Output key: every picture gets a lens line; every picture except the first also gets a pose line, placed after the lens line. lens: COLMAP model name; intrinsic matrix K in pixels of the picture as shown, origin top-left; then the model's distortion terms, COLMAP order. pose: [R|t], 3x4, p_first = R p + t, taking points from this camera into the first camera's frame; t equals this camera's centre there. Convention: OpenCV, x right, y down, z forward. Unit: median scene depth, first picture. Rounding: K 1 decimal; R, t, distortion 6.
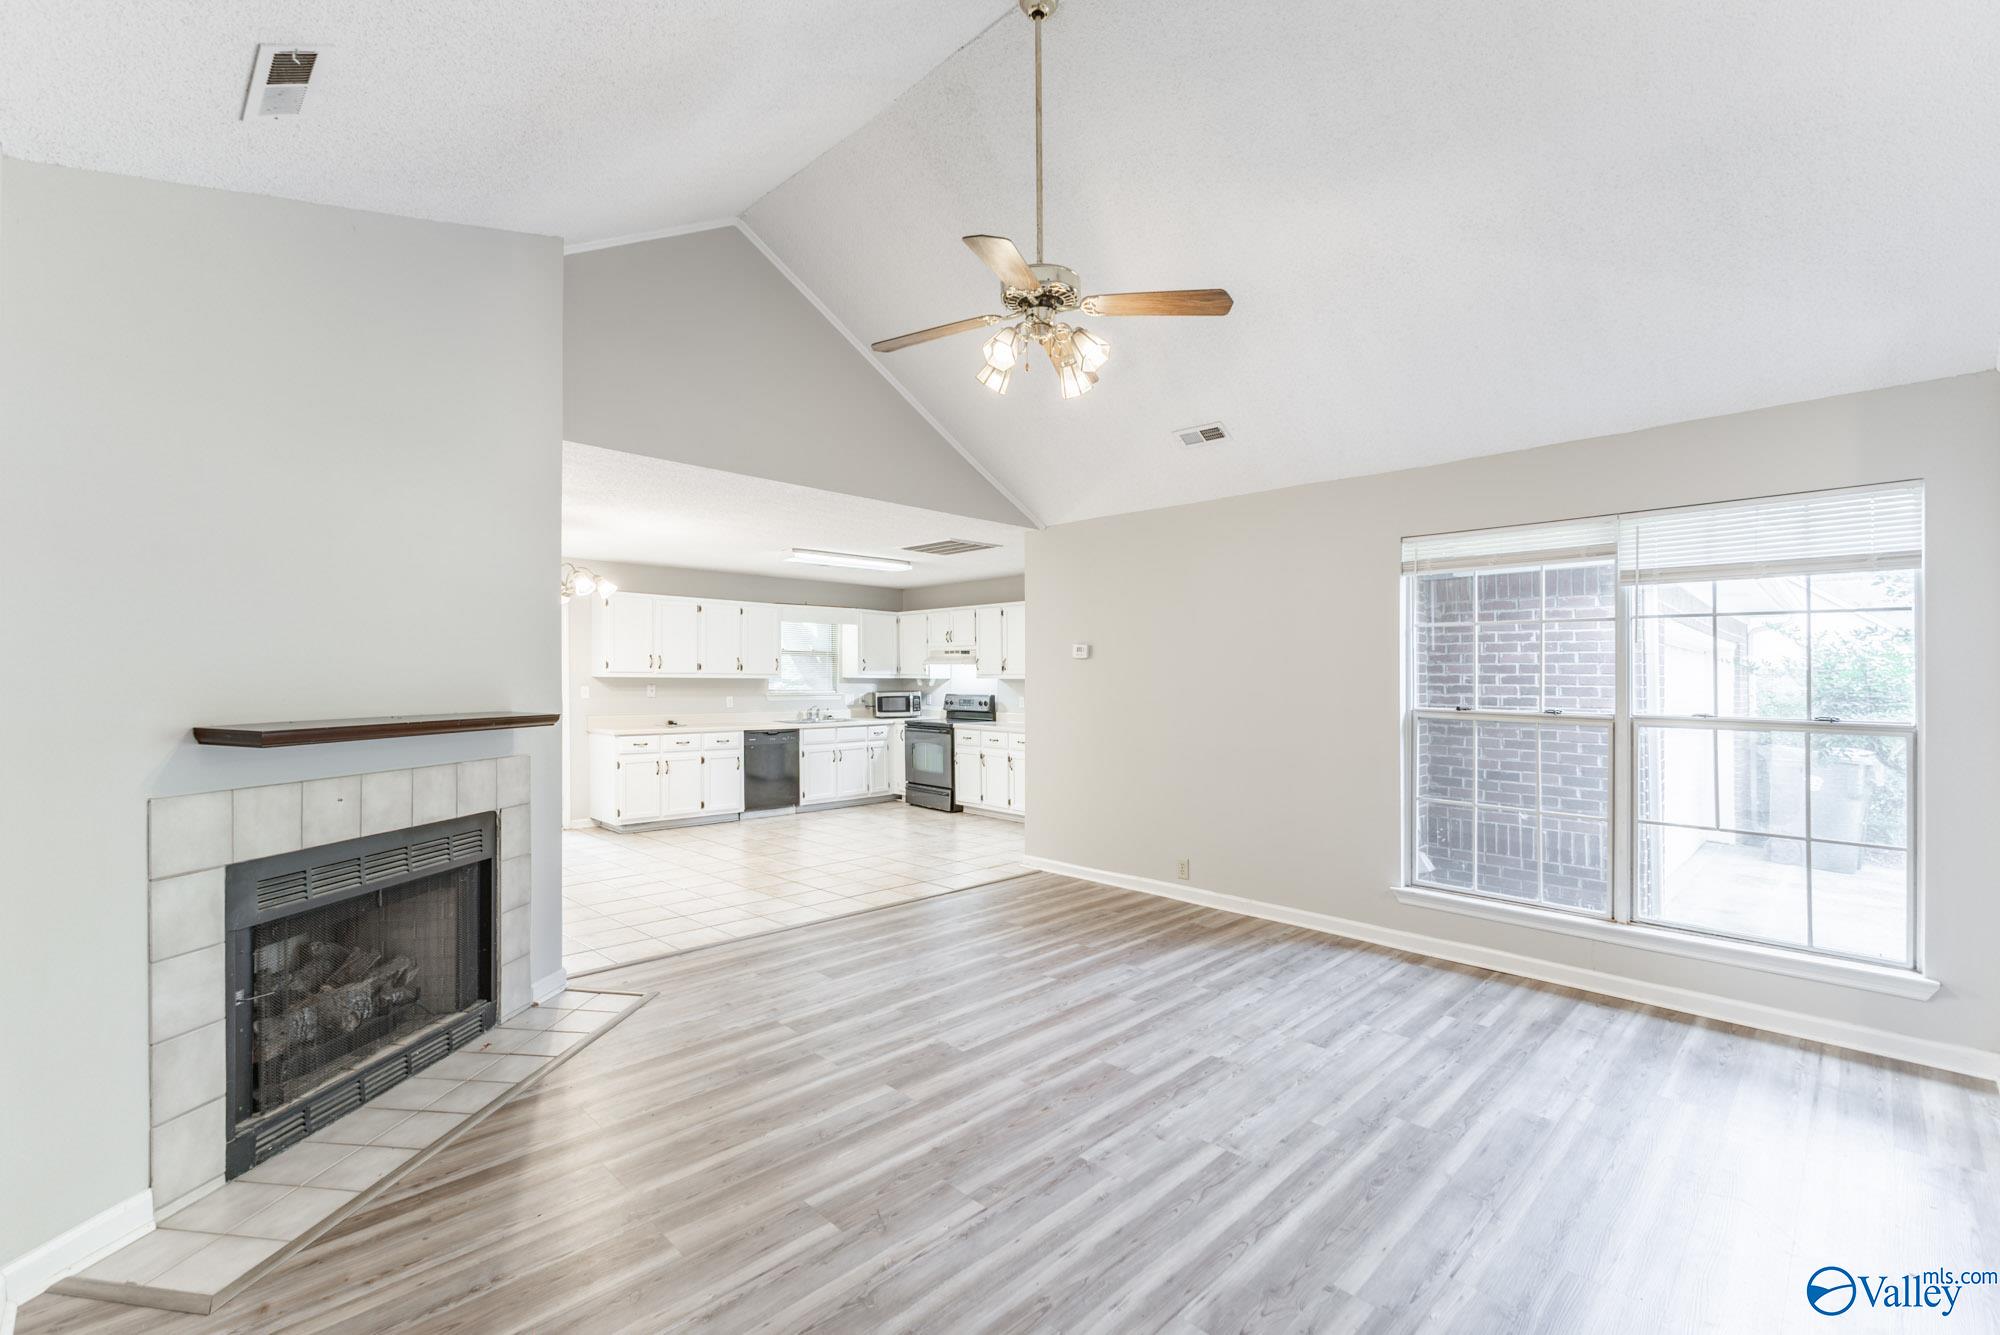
lens RADIAL K [[874.0, 0, 998.4], [0, 874.0, 678.1], [0, 0, 1]] dist [0.010918, -0.002172]
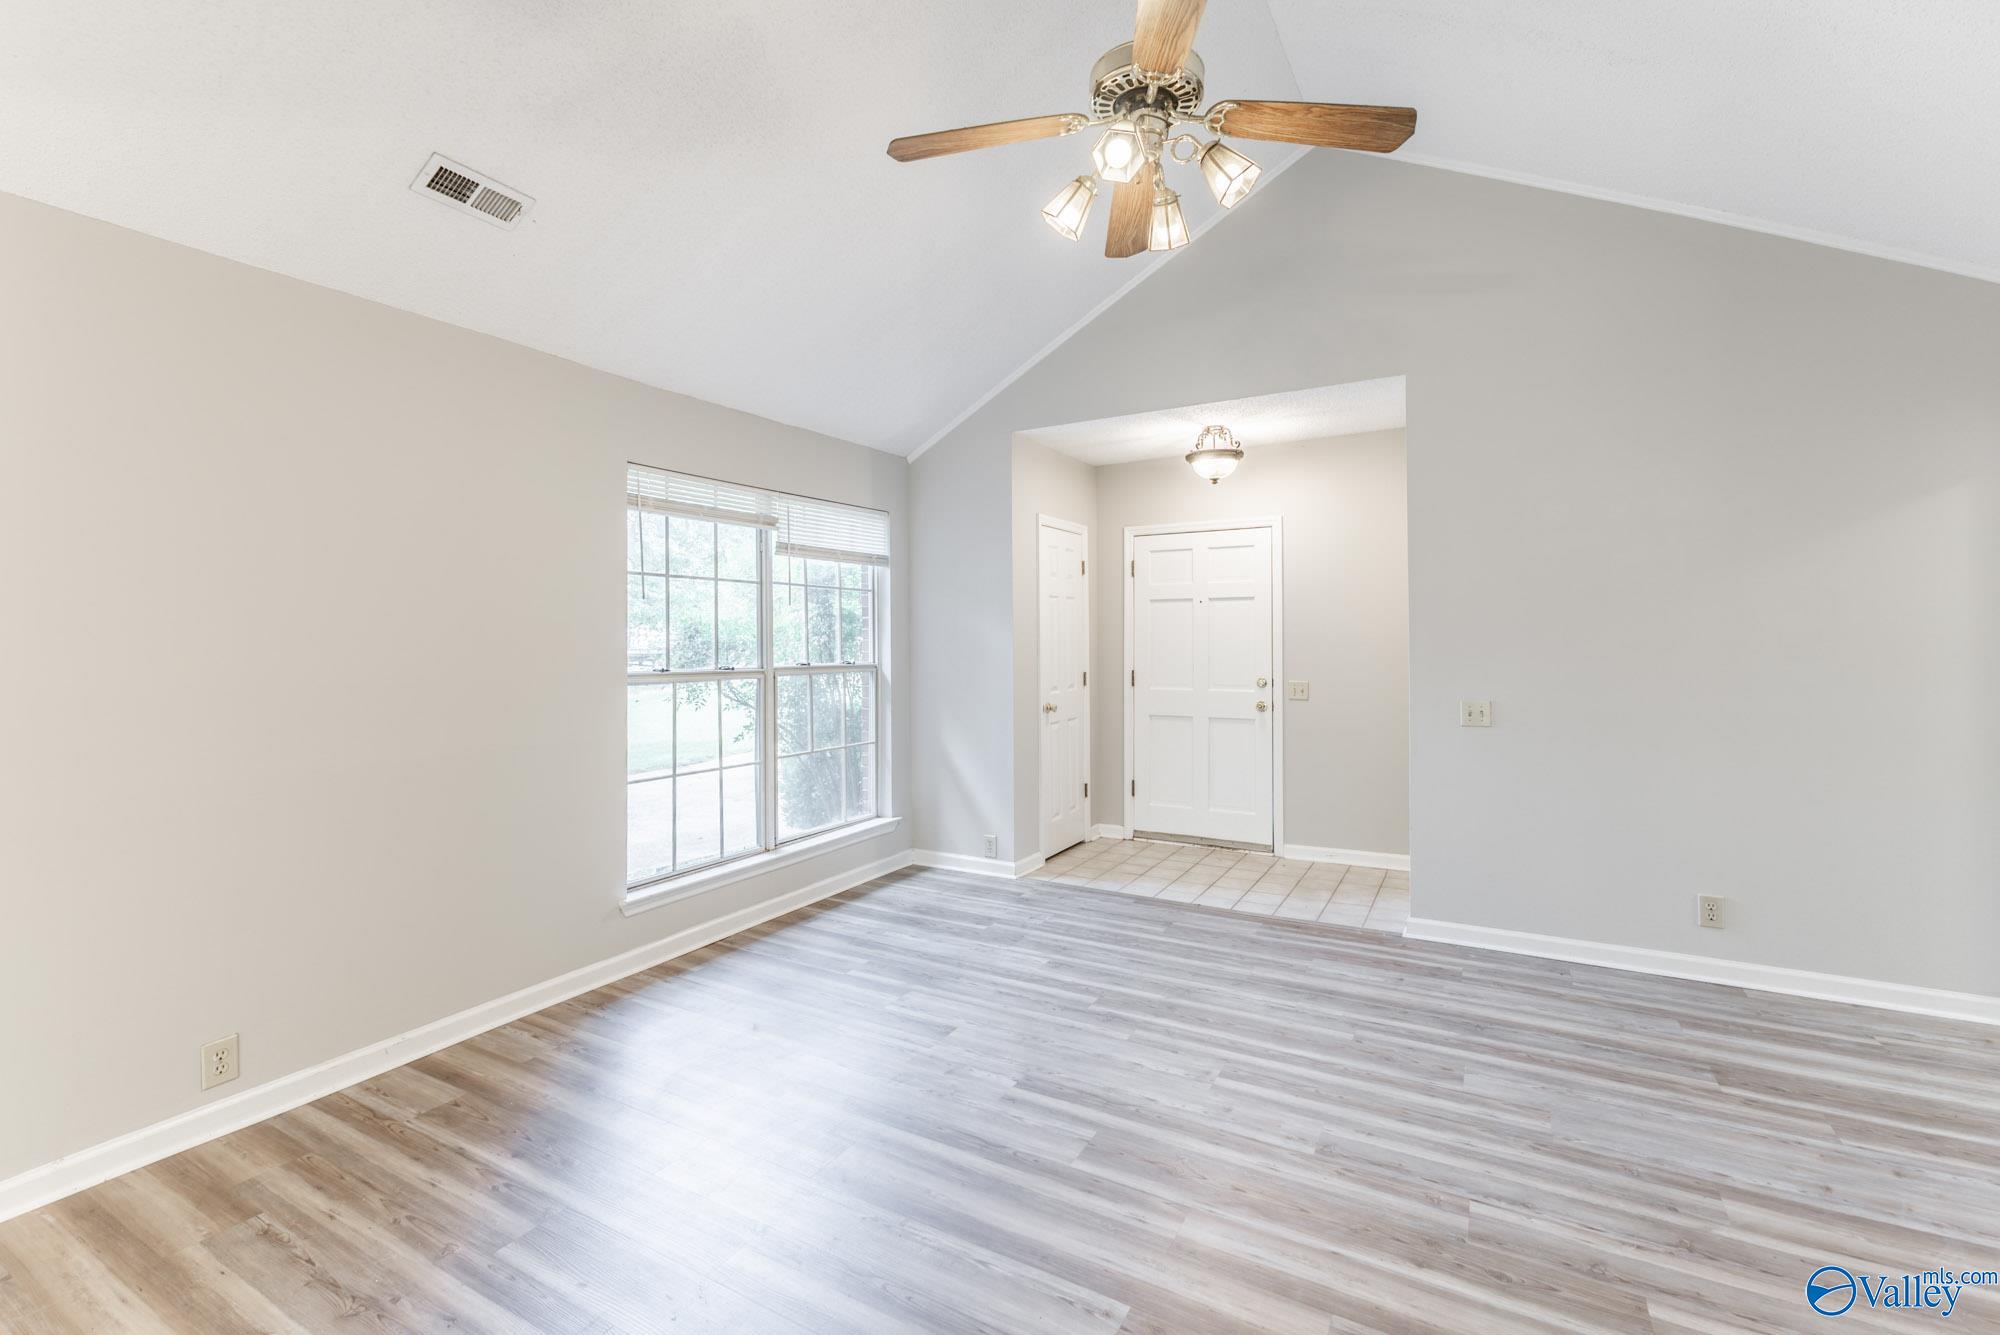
lens RADIAL K [[874.0, 0, 995.3], [0, 874.0, 646.9], [0, 0, 1]] dist [0.010918, -0.002172]
pose [[-0.264260, -0.016066, 0.964318, -0.479938], [0.003785, 0.999836, 0.017695, -0.004067], [-0.964444, 0.008326, -0.264156, 1.069713]]
